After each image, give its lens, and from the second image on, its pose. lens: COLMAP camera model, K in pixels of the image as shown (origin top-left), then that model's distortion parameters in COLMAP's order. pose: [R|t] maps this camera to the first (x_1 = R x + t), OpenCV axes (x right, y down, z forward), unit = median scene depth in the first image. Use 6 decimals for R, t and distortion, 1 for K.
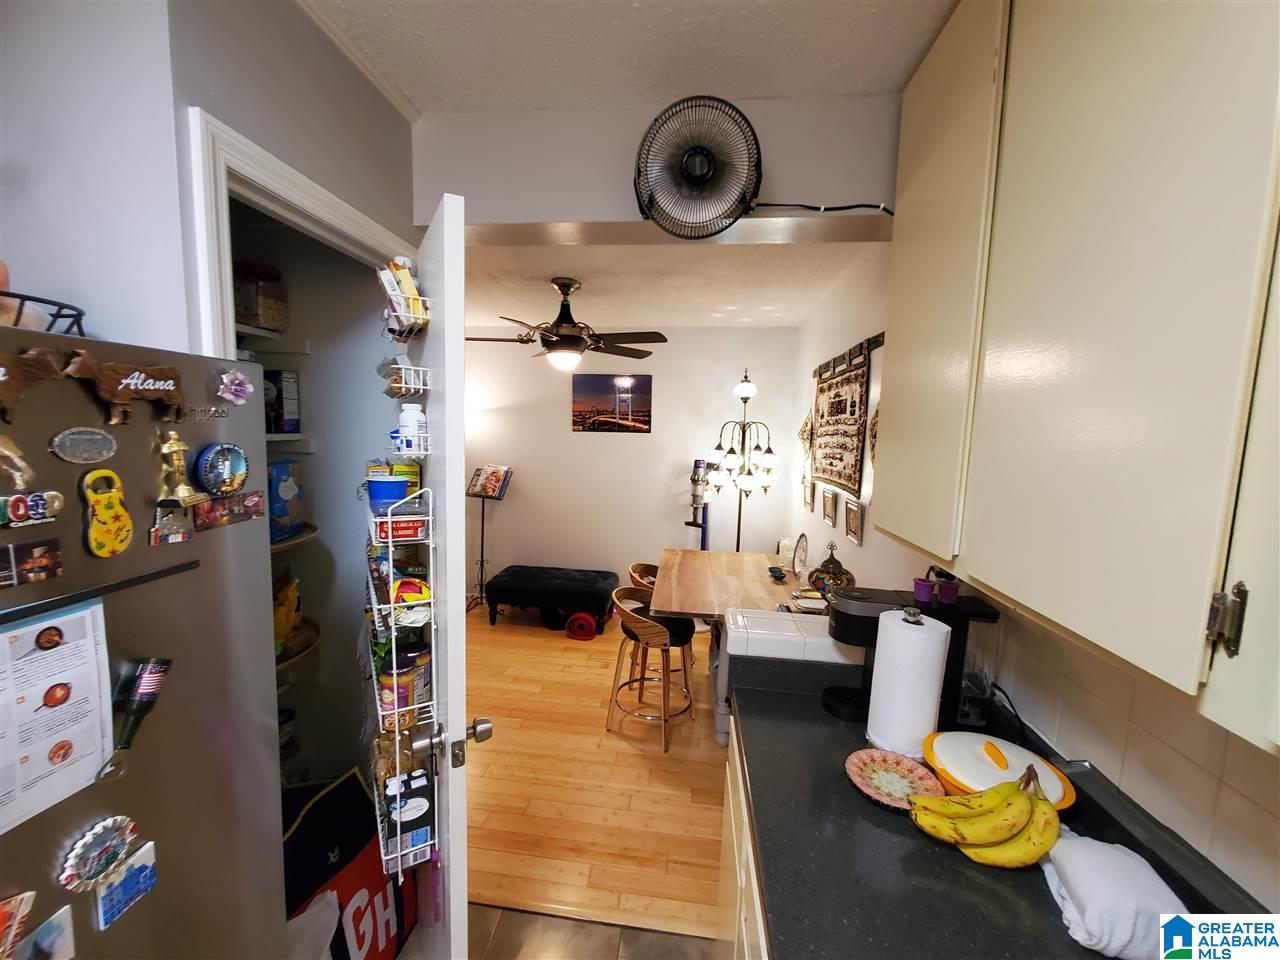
lens RADIAL K [[508.7, 0, 635.7], [0, 508.7, 481.0], [0, 0, 1]] dist [-0.006401, 0.000273]
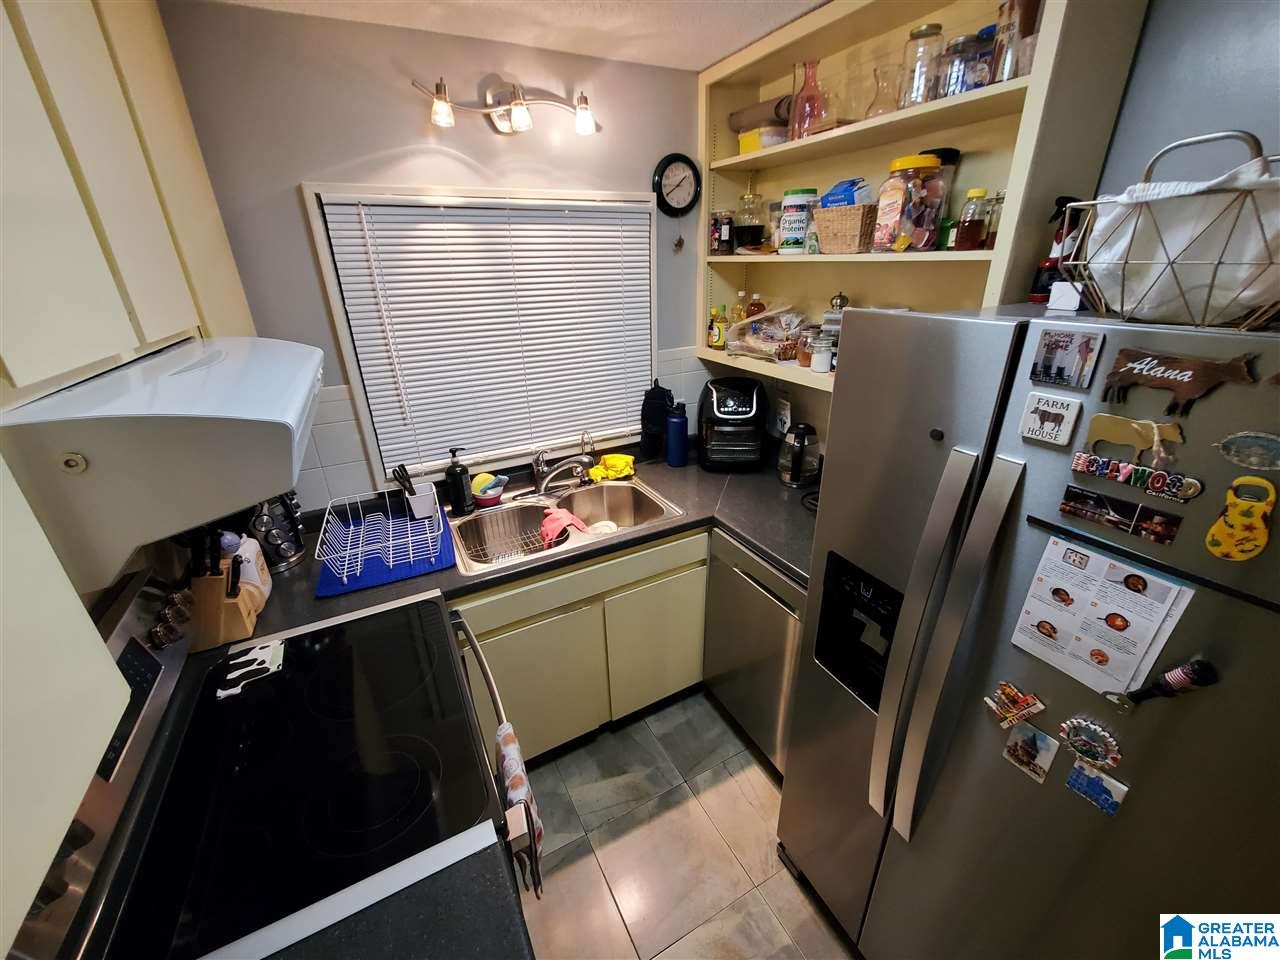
lens RADIAL K [[508.7, 0, 641.5], [0, 508.7, 481.1], [0, 0, 1]] dist [-0.006401, 0.000273]
pose [[-0.825603, 0.211497, -0.523115, 0.425604], [-0.064186, 0.885875, 0.459463, -0.383597], [0.560589, 0.412911, -0.717805, 1.029489]]
